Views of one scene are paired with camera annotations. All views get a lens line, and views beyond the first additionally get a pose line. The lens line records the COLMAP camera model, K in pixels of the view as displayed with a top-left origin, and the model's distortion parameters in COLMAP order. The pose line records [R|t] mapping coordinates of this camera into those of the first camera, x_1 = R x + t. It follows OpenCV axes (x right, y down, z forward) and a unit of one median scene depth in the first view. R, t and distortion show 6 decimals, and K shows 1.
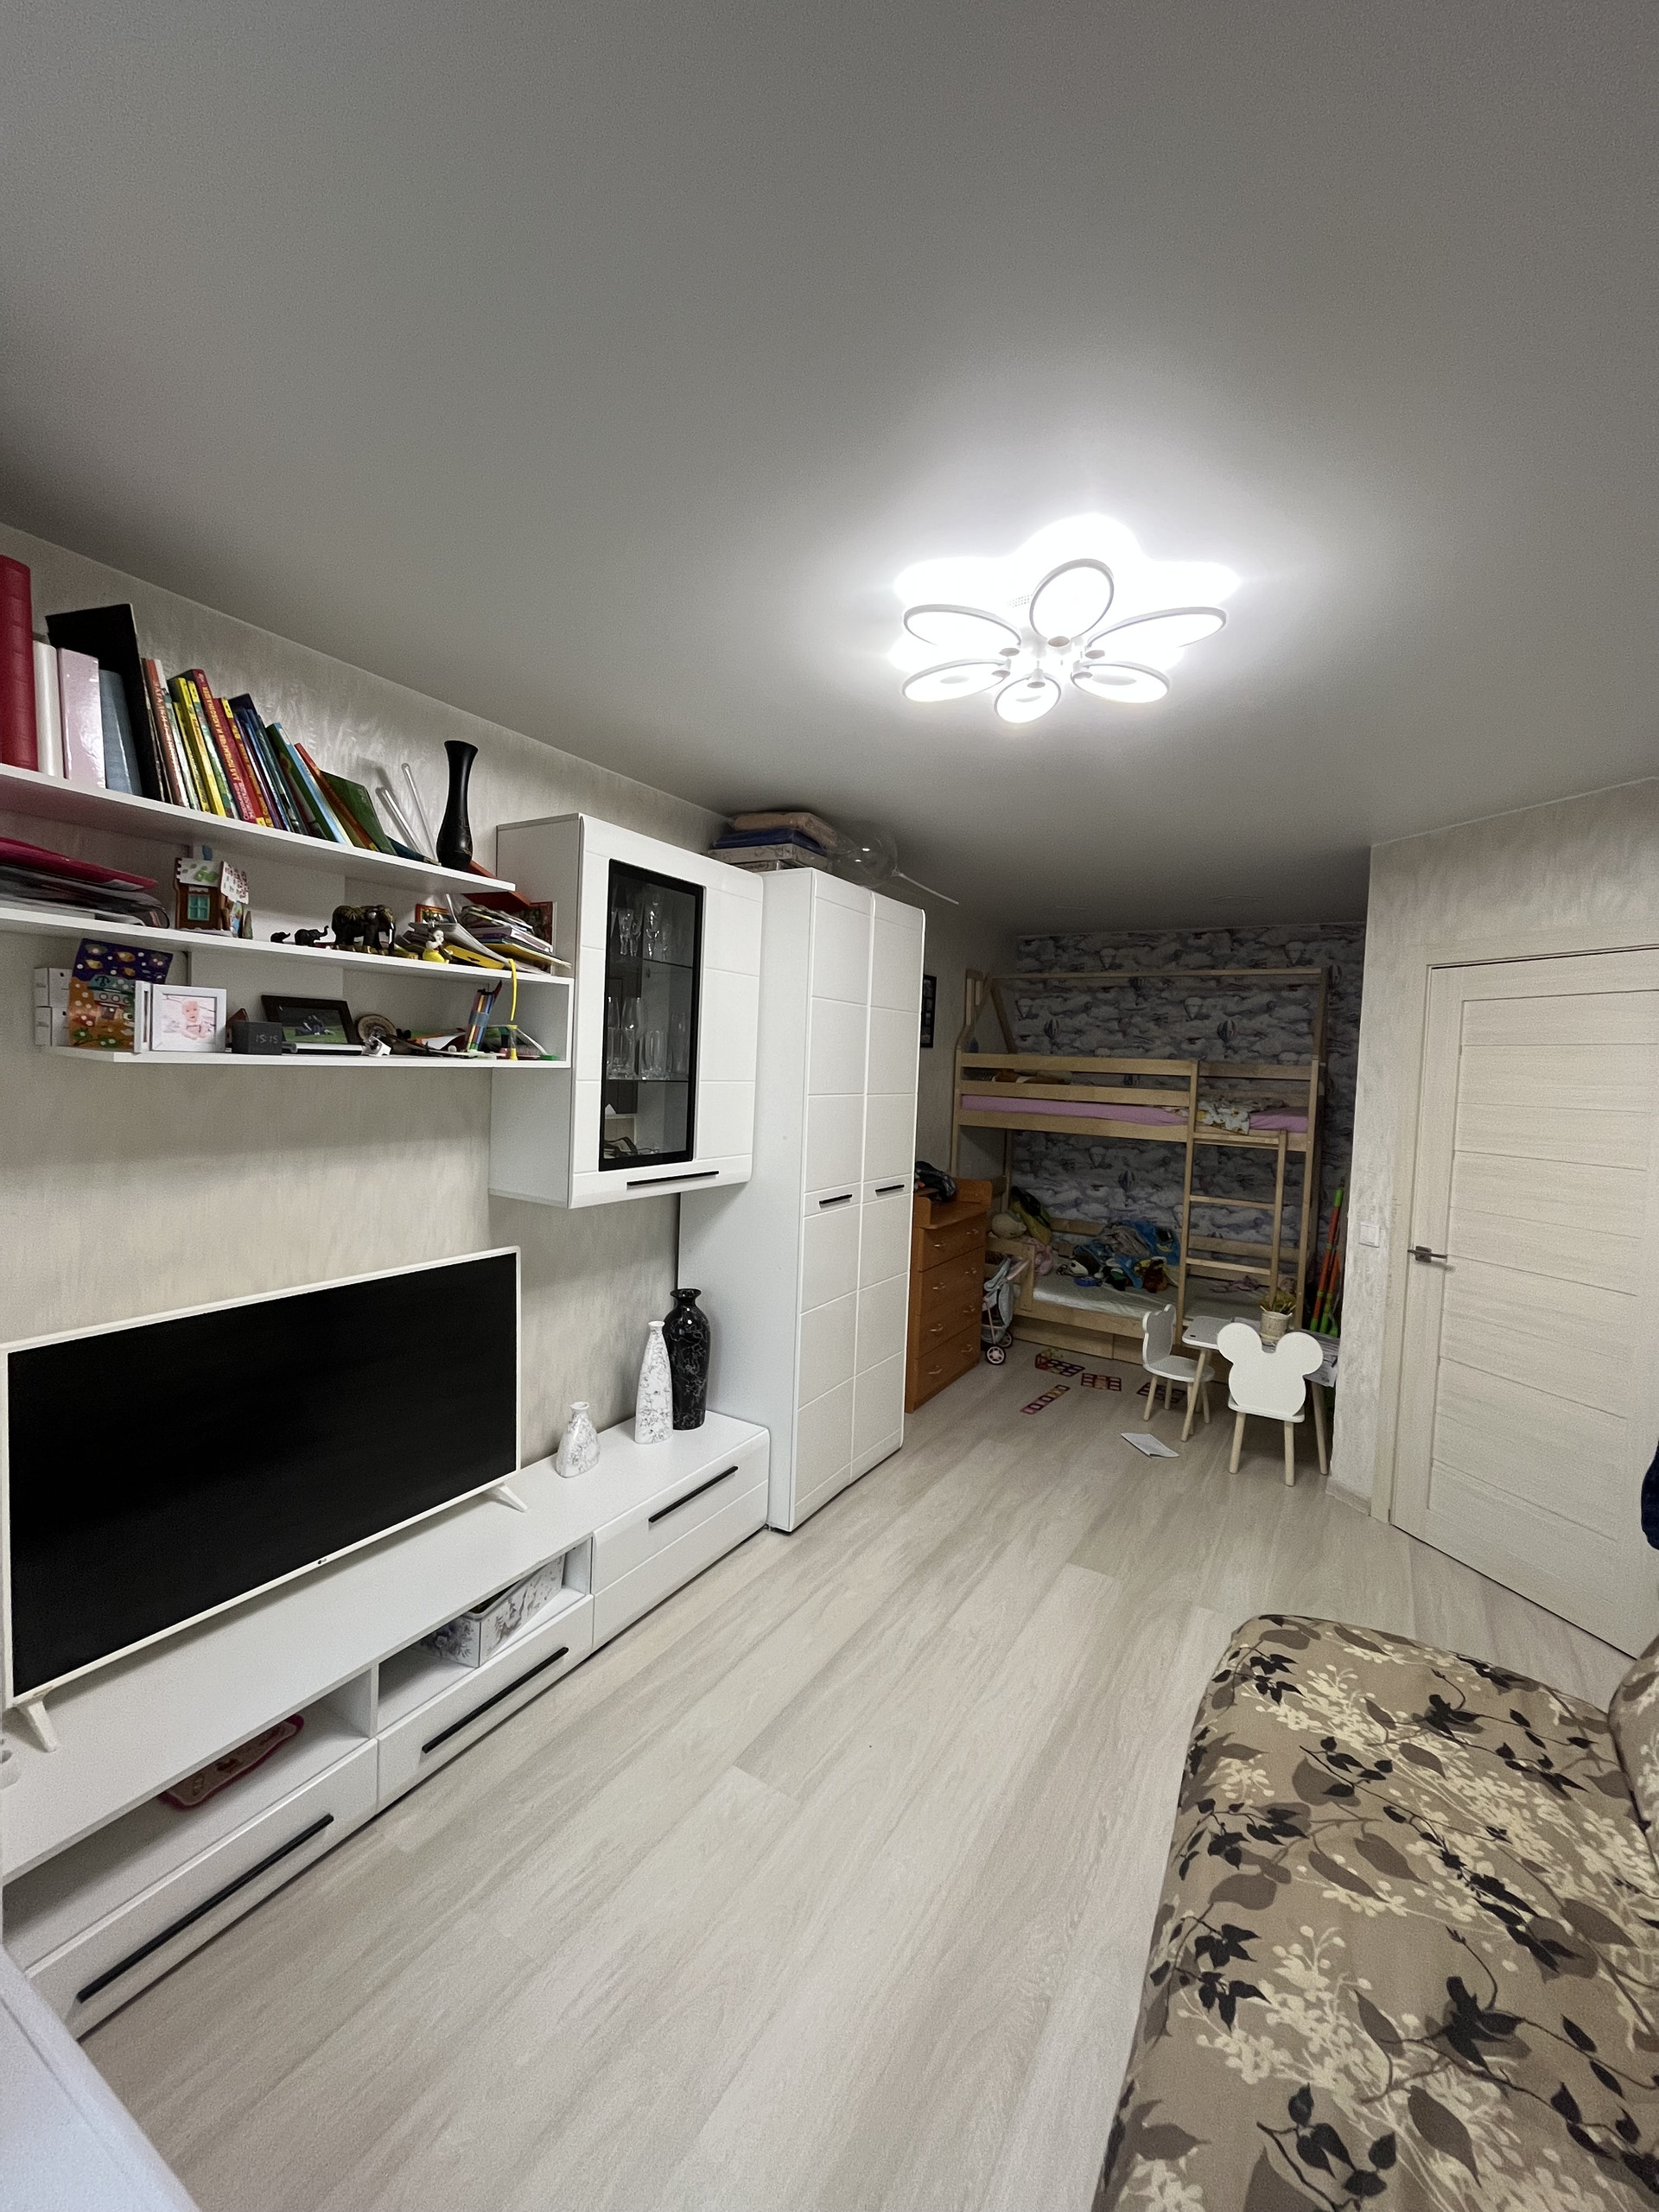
lens RADIAL K [[892.3, 0, 820.9], [0, 892.3, 1095.1], [0, 0, 1]] dist [-0.003432, 0.000748]
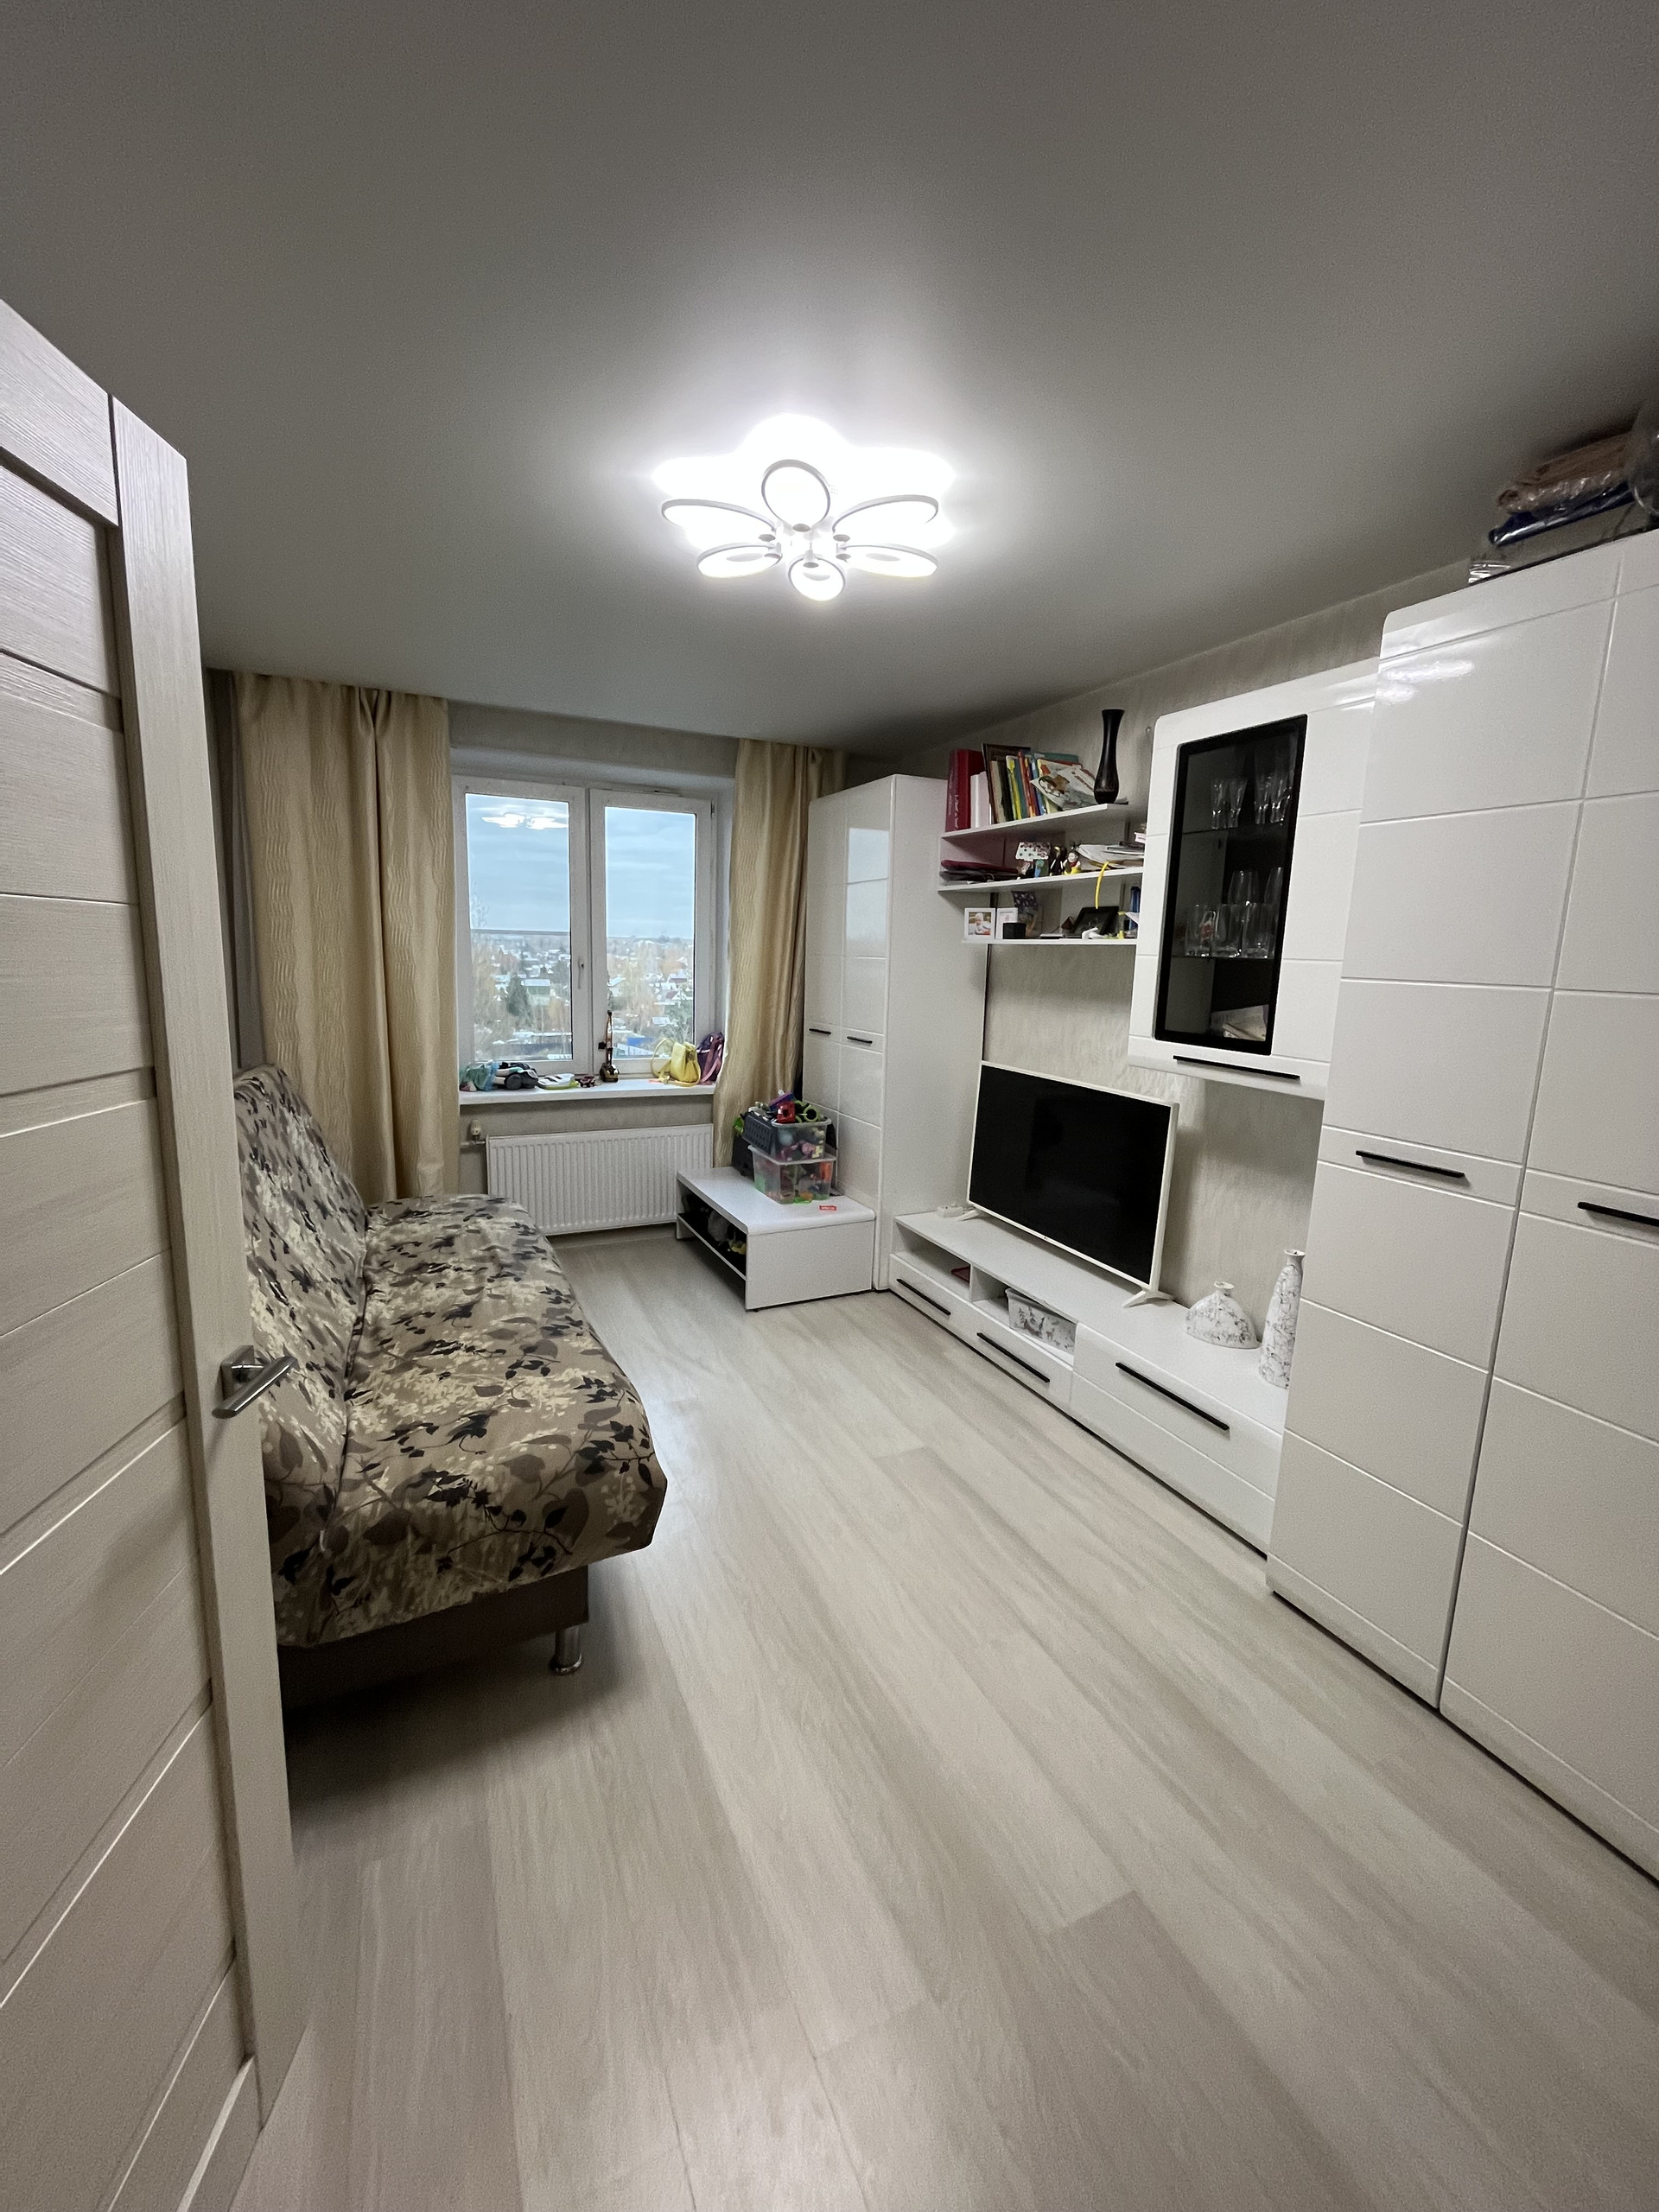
lens RADIAL K [[892.3, 0, 820.9], [0, 892.3, 1095.1], [0, 0, 1]] dist [-0.003432, 0.000748]
pose [[-0.550380, 0.080967, -0.830979, 1.364291], [-0.084685, 0.984740, 0.152038, 0.031942], [0.830608, 0.154050, -0.535125, 1.902288]]
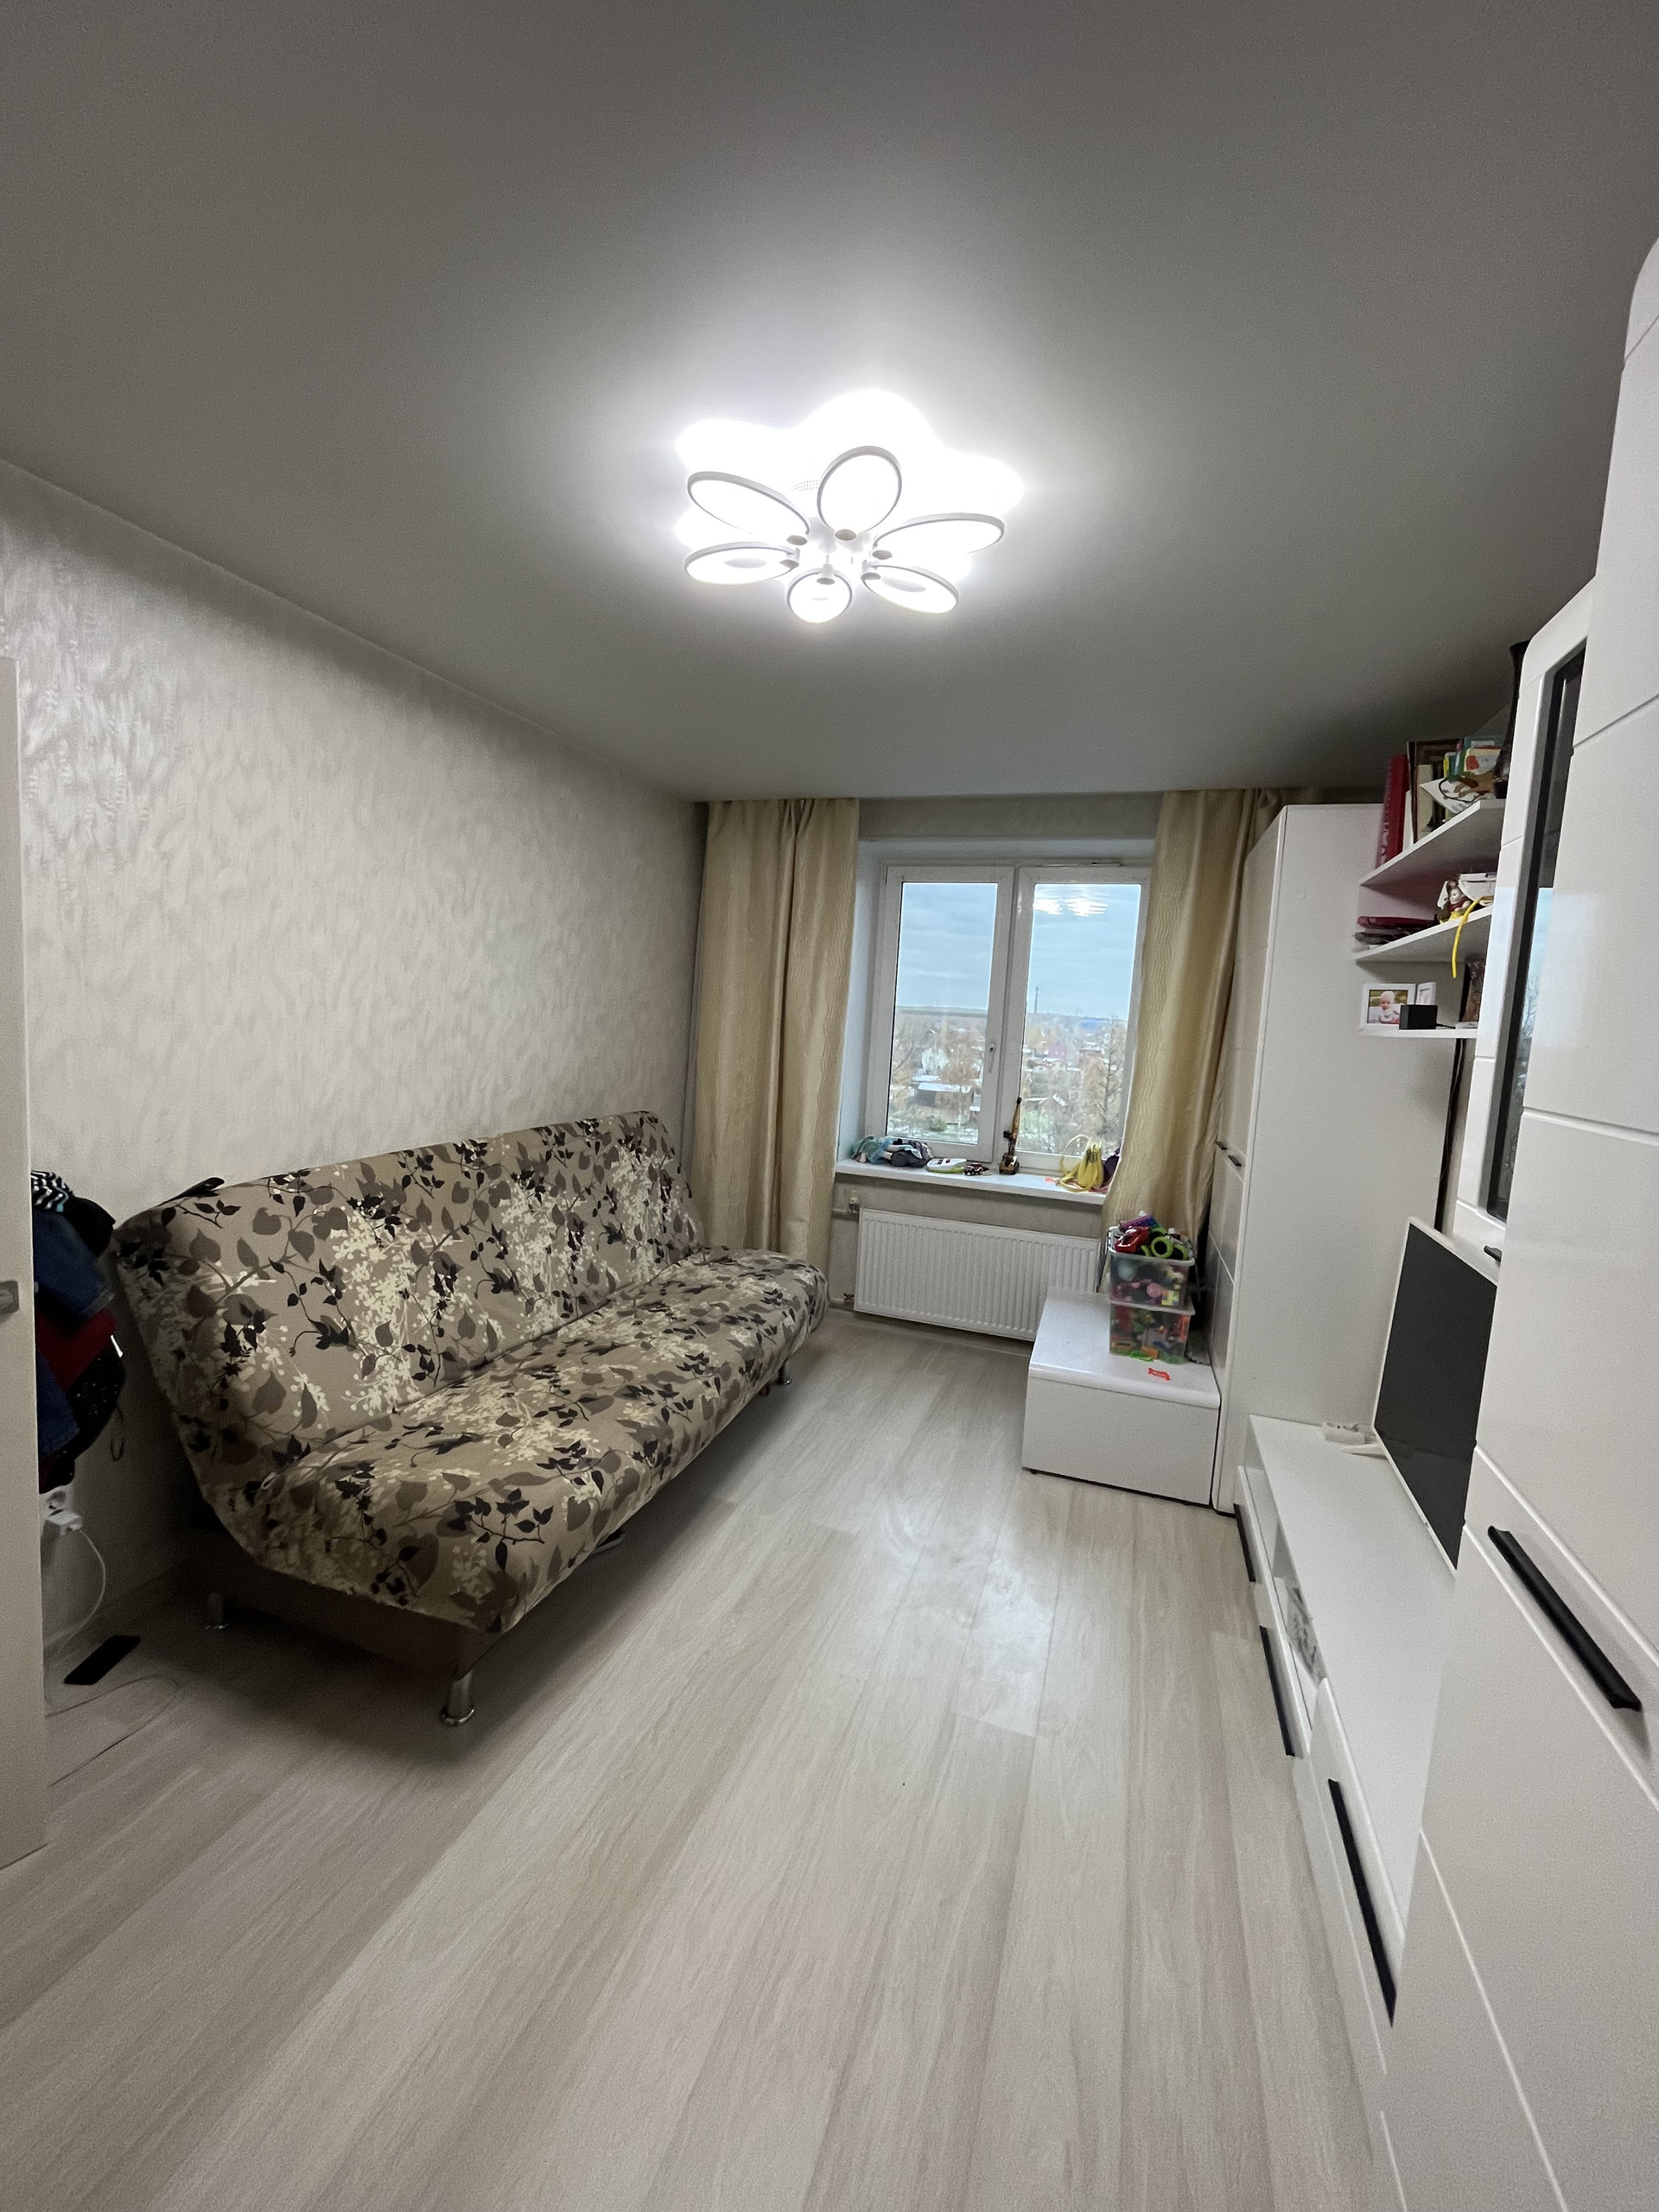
lens RADIAL K [[892.3, 0, 820.9], [0, 892.3, 1095.1], [0, 0, 1]] dist [-0.003432, 0.000748]
pose [[-0.973383, -0.075480, -0.216401, 0.478809], [-0.105044, 0.986126, 0.128537, -0.032108], [0.203696, 0.147847, -0.967806, 2.227775]]
